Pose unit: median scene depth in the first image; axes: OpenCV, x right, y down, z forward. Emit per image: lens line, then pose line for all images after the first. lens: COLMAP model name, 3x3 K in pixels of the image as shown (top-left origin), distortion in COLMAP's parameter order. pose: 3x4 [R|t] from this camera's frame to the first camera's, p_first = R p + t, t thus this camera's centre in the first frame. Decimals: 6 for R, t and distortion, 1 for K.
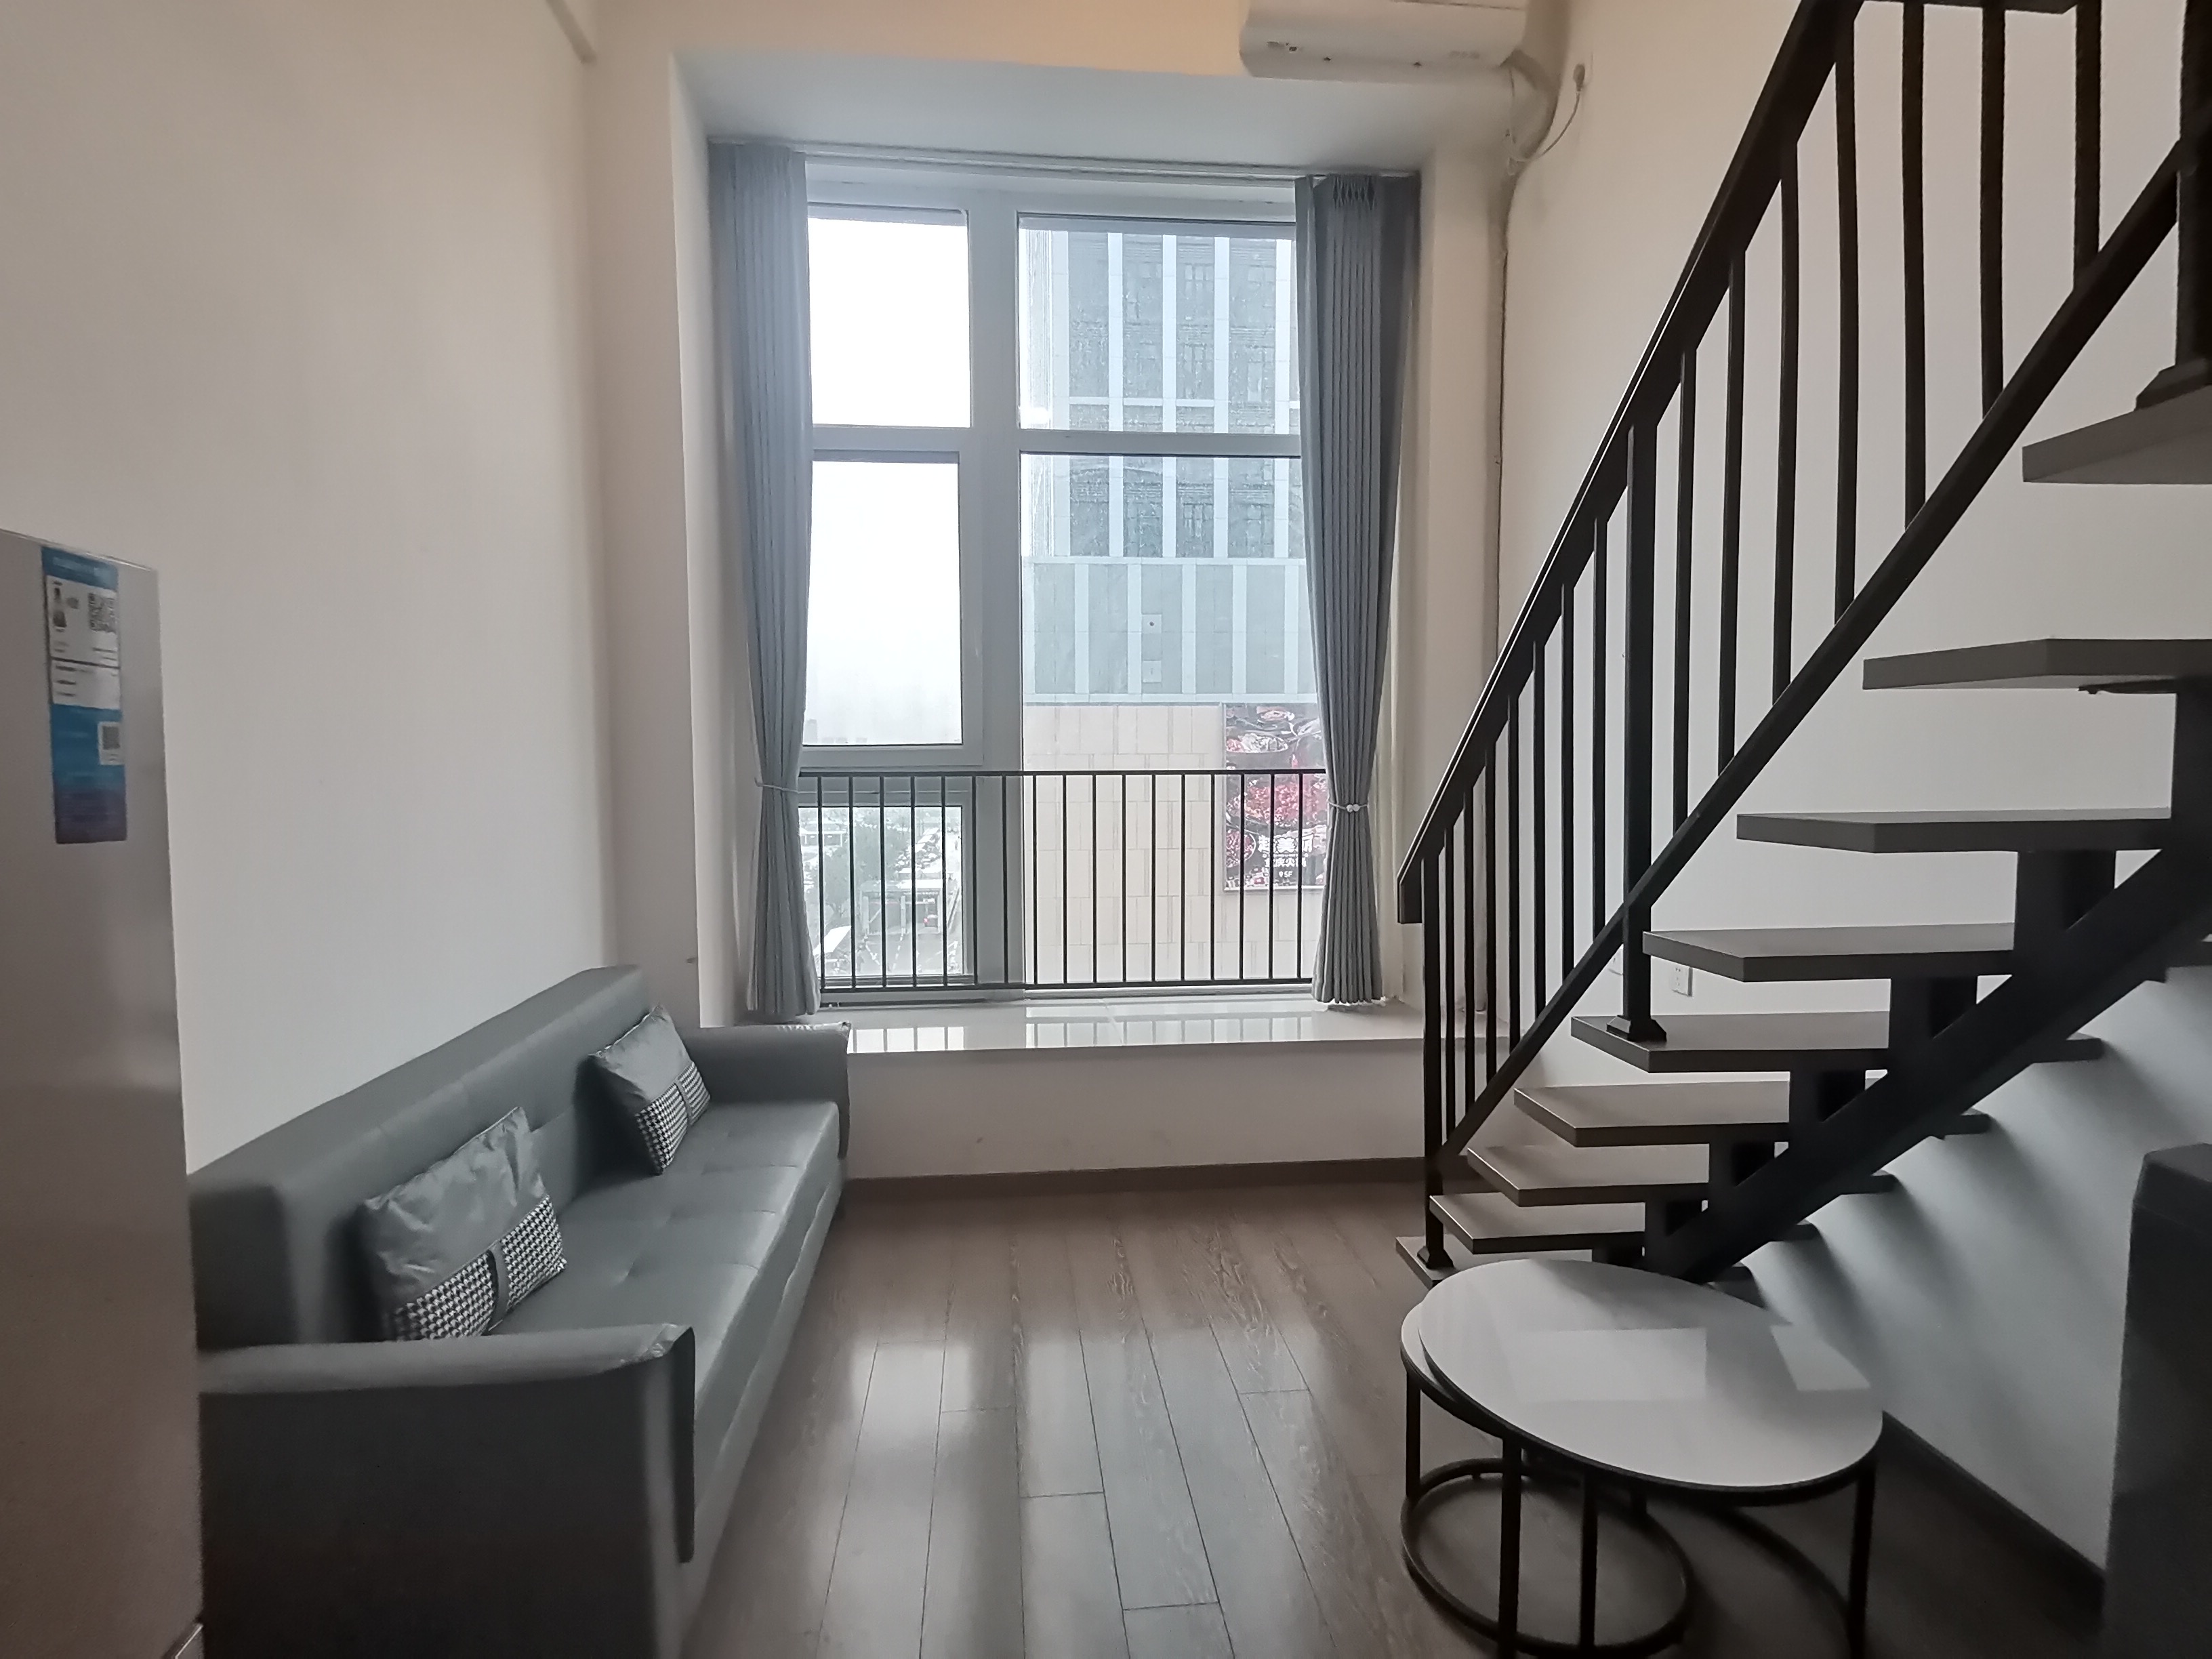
lens RADIAL K [[1086.6, 0, 1106.0], [0, 1086.6, 829.5], [0, 0, 1]] dist [0.018881, -0.008695]
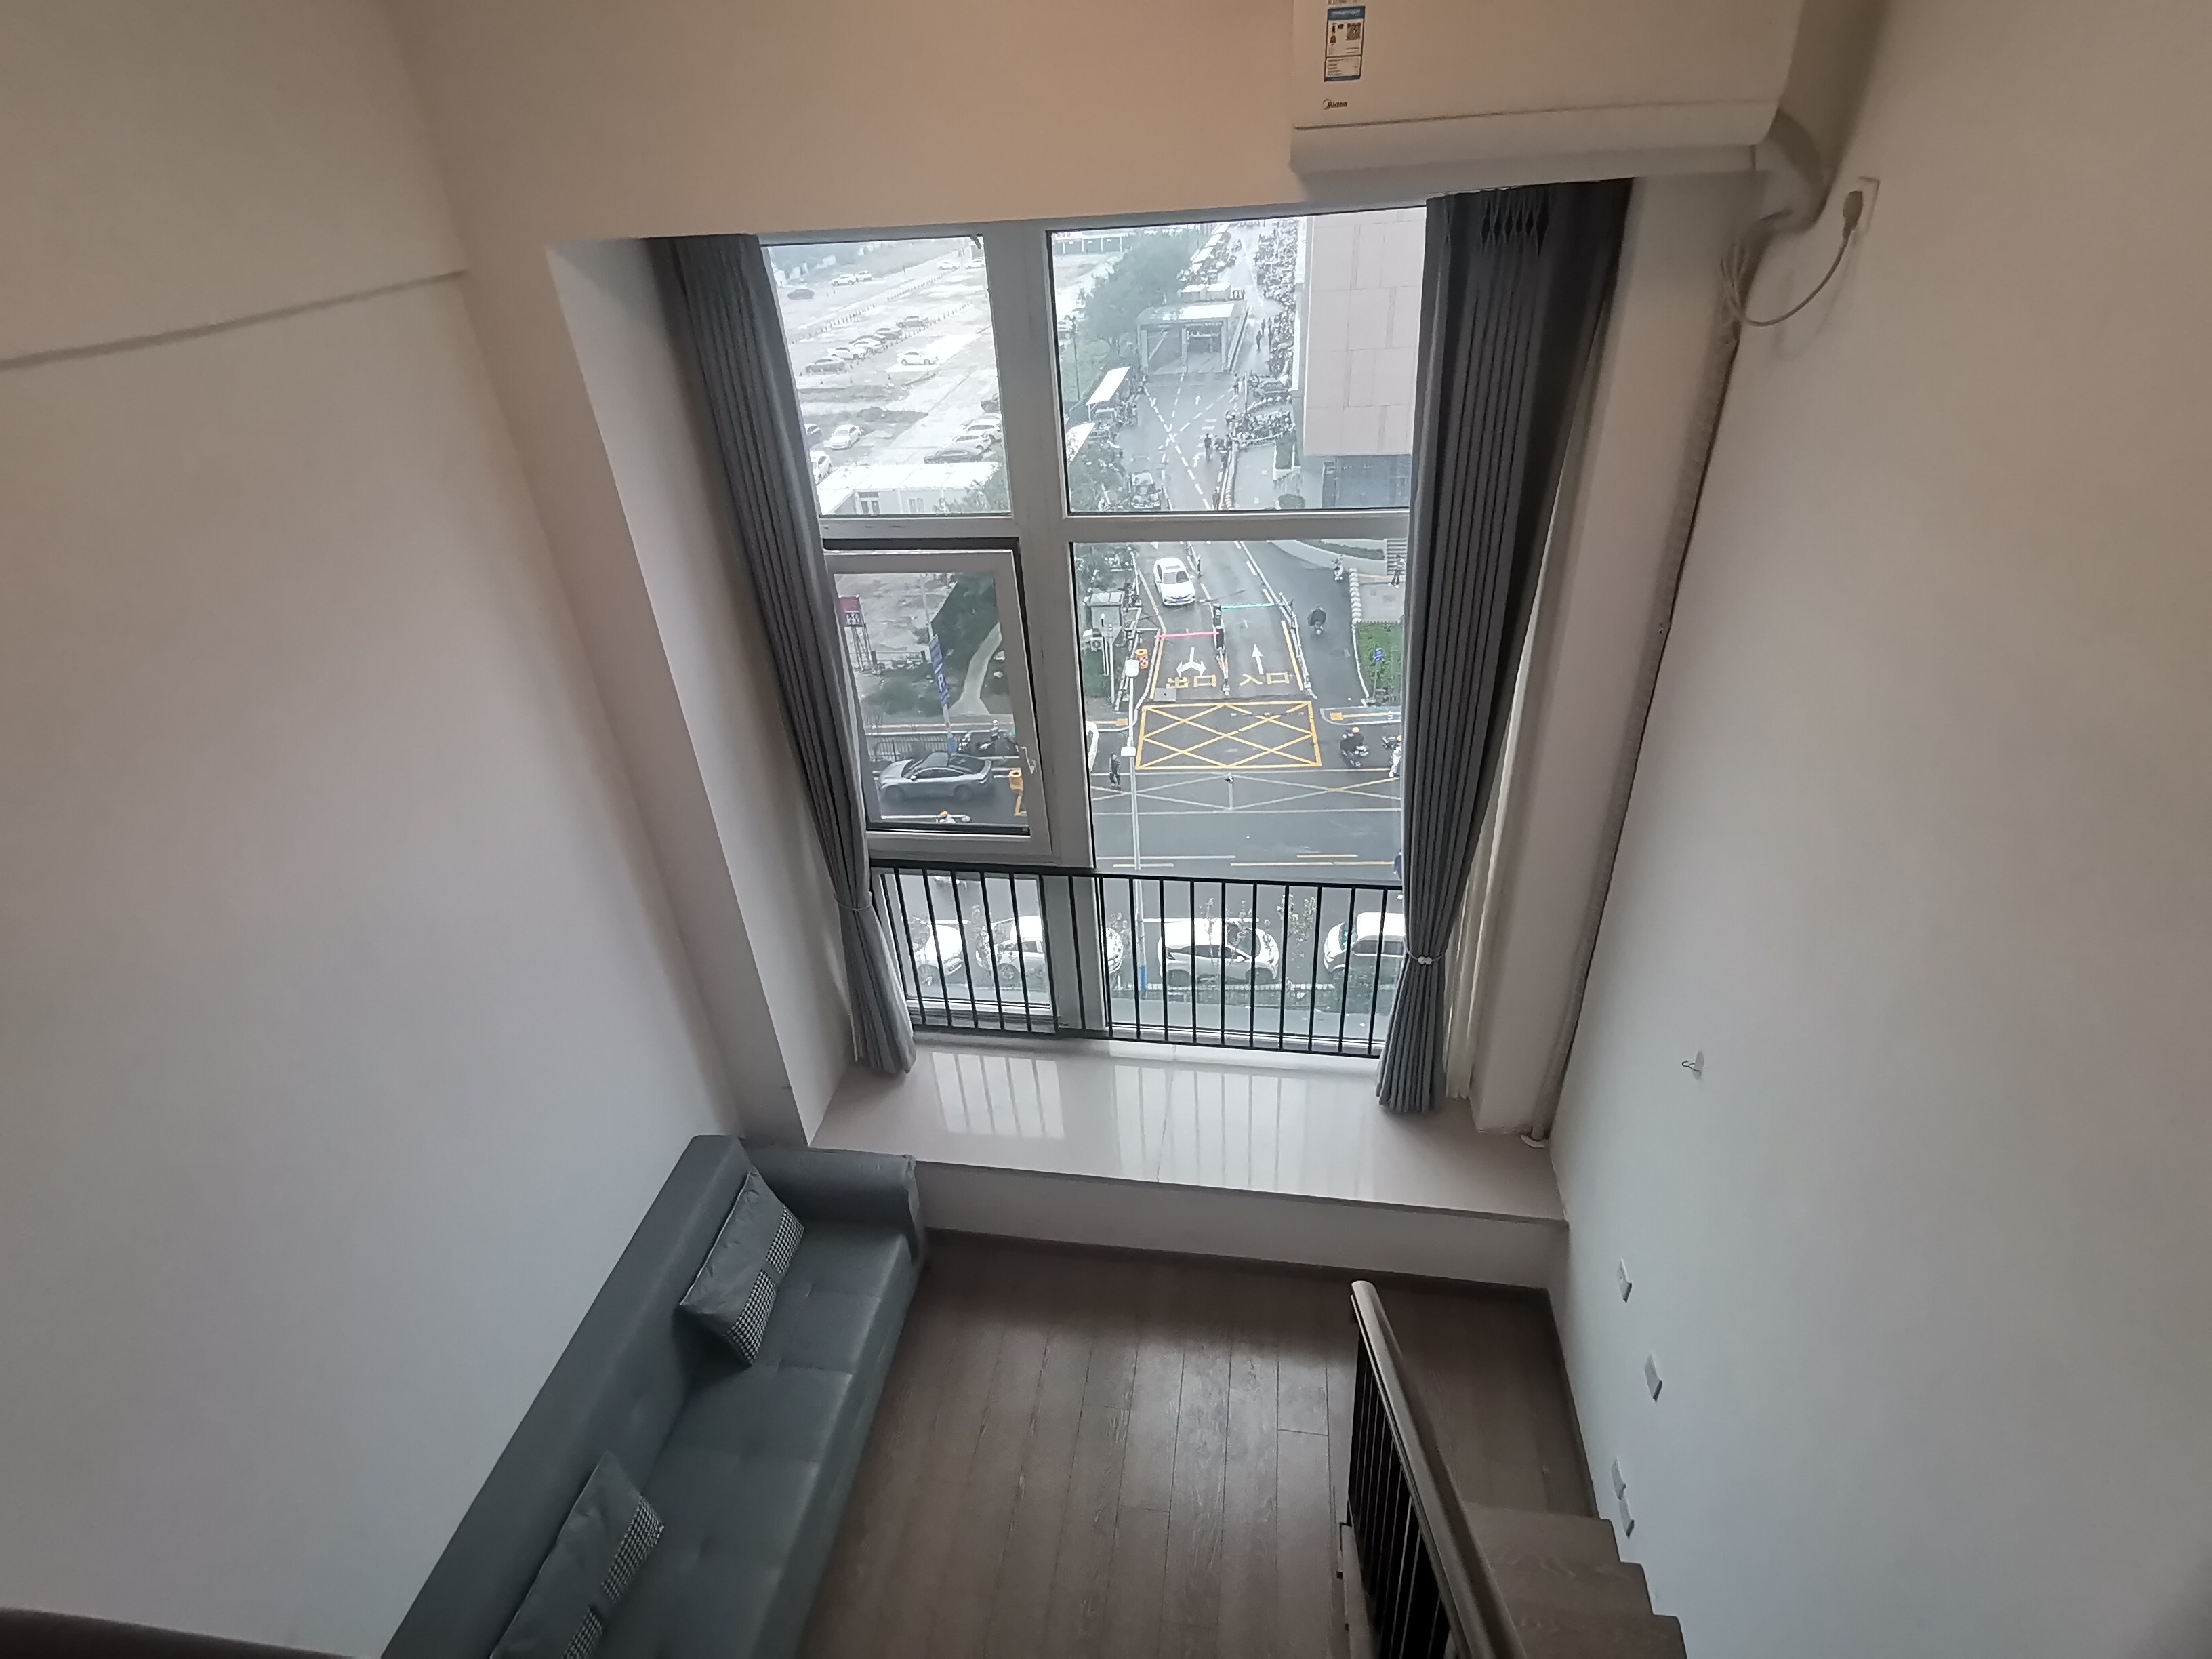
lens RADIAL K [[1086.6, 0, 1106.0], [0, 1086.6, 829.5], [0, 0, 1]] dist [0.018881, -0.008695]
pose [[0.967479, 0.088312, -0.237033, 0.202691], [0.036002, 0.879458, 0.474612, -0.667294], [0.250374, -0.467711, 0.847678, 0.224419]]
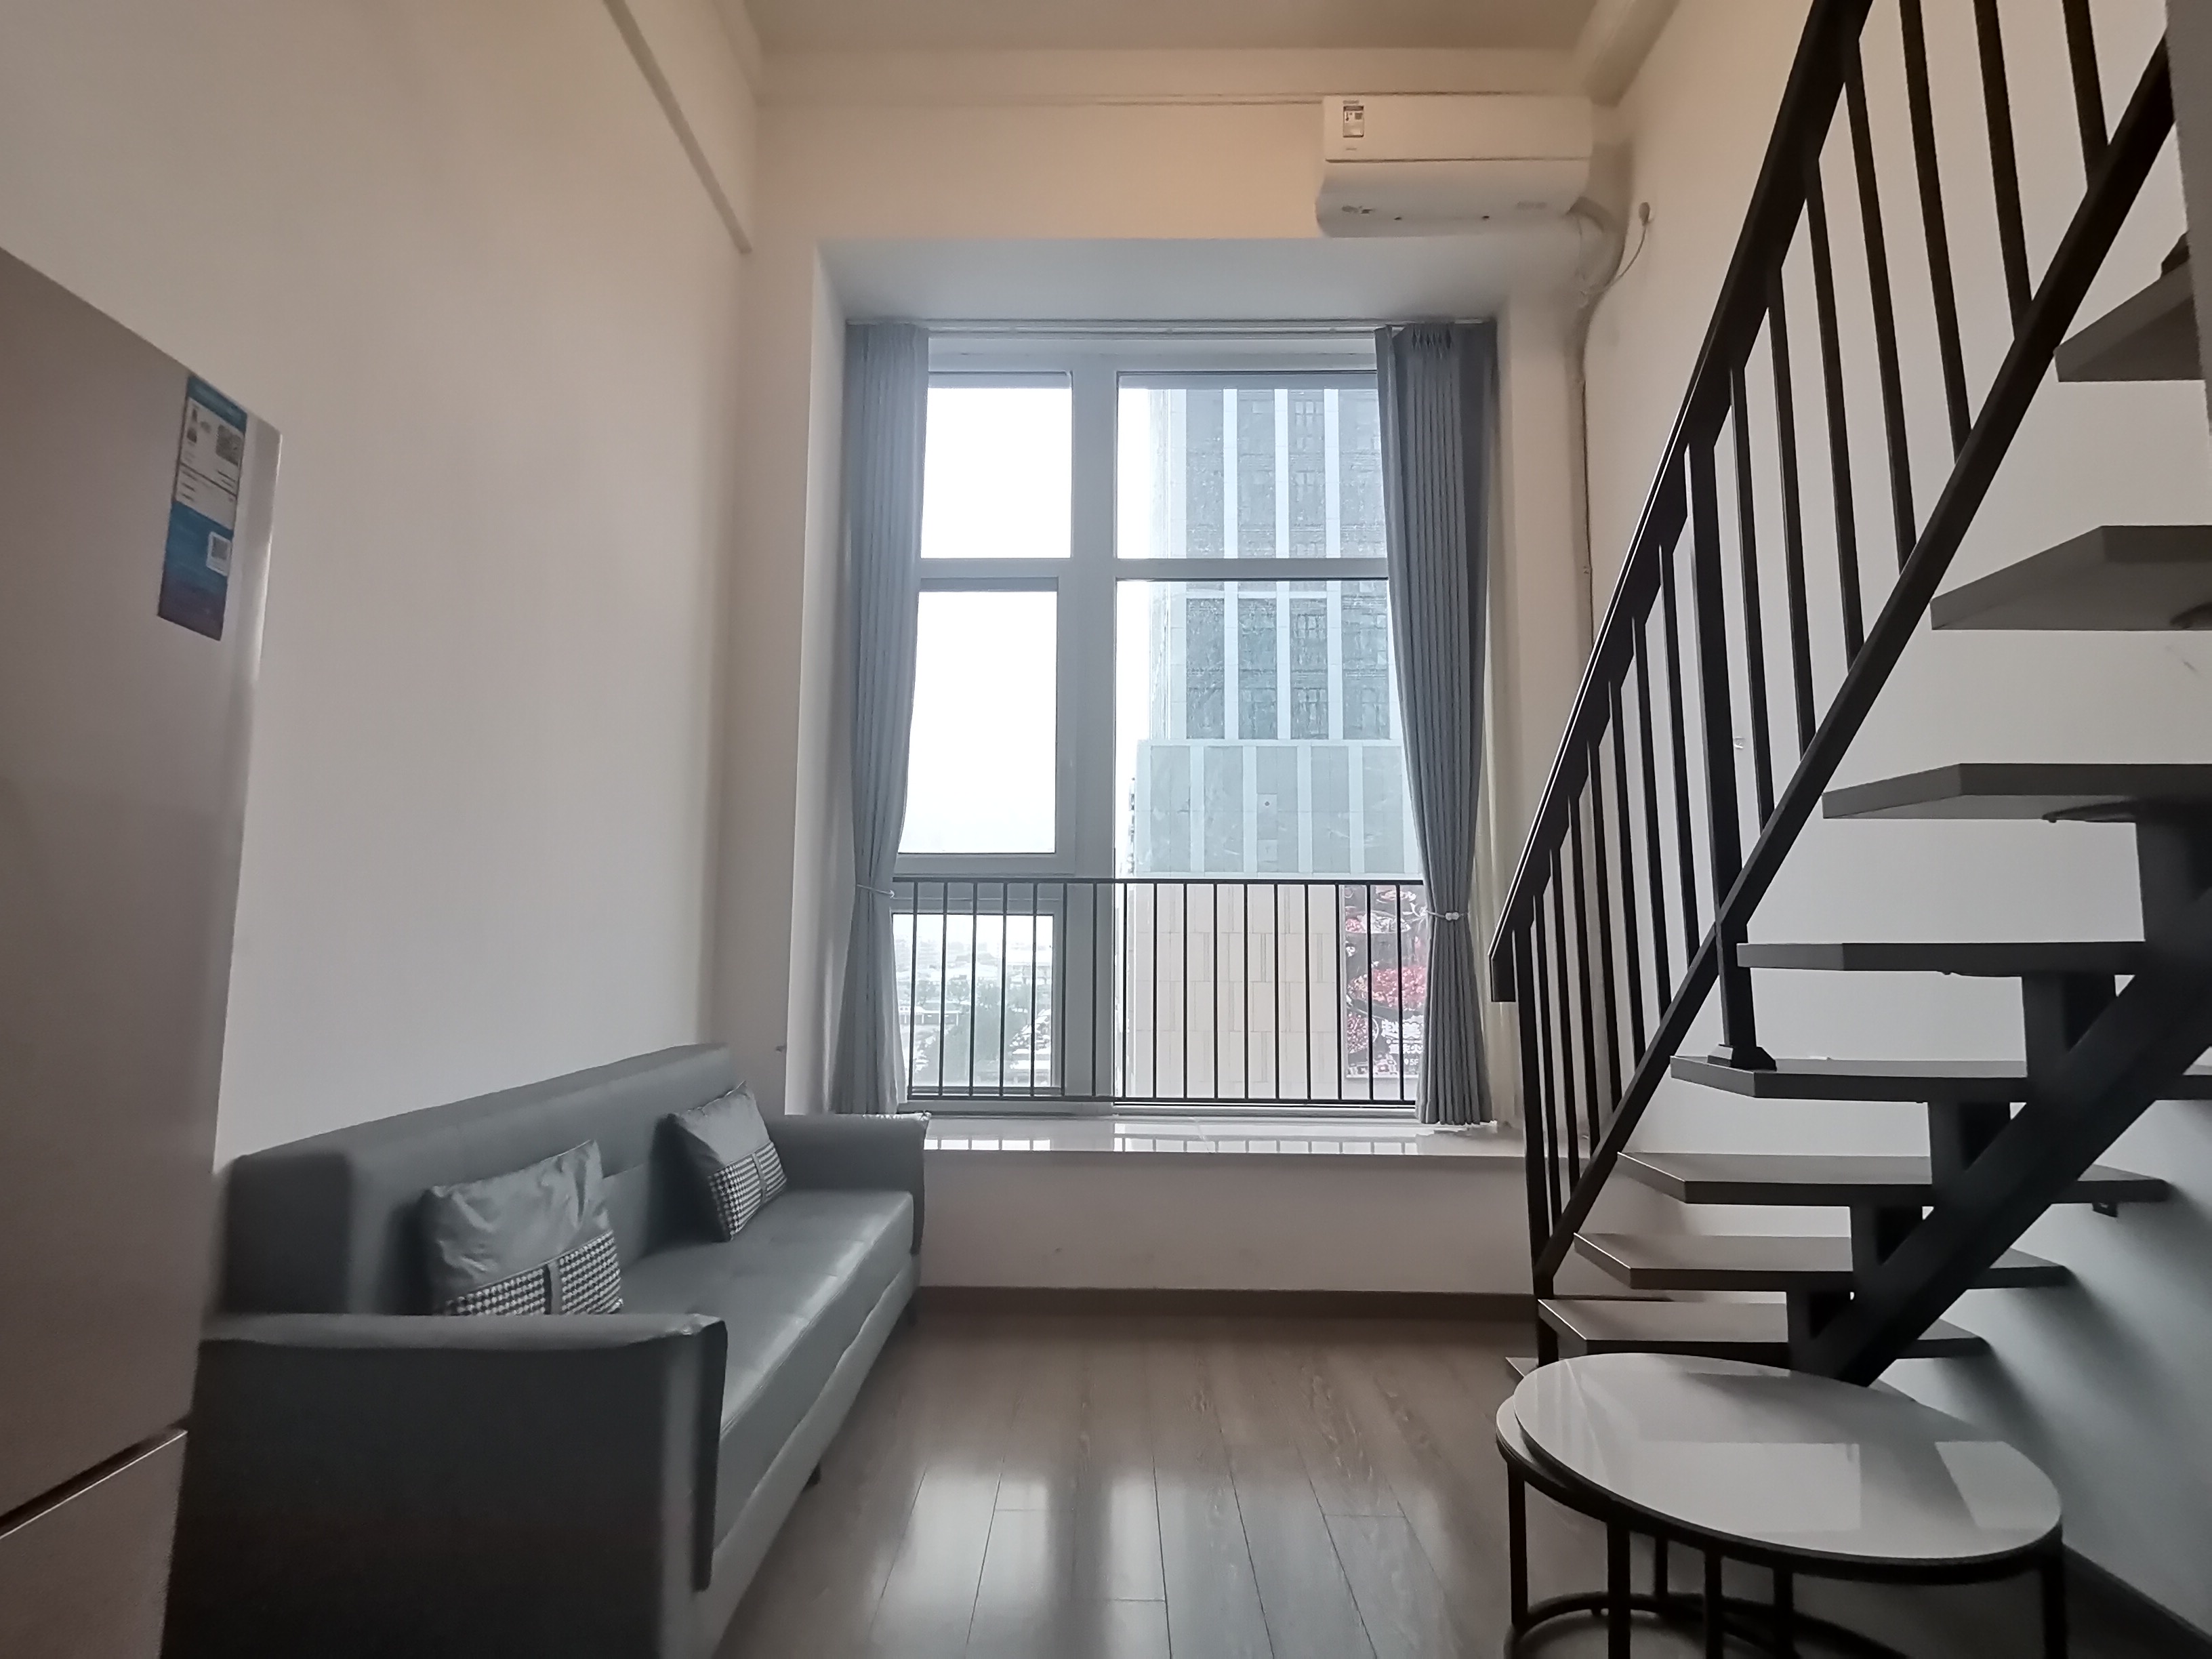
lens RADIAL K [[1088.0, 0, 1106.0], [0, 1088.0, 829.5], [0, 0, 1]] dist [-0.000268, -0.000803]
pose [[0.994324, -0.001093, -0.106389, 0.027858], [-0.016642, 0.986041, -0.165668, 0.081463], [0.105086, 0.166498, 0.980426, 0.007765]]
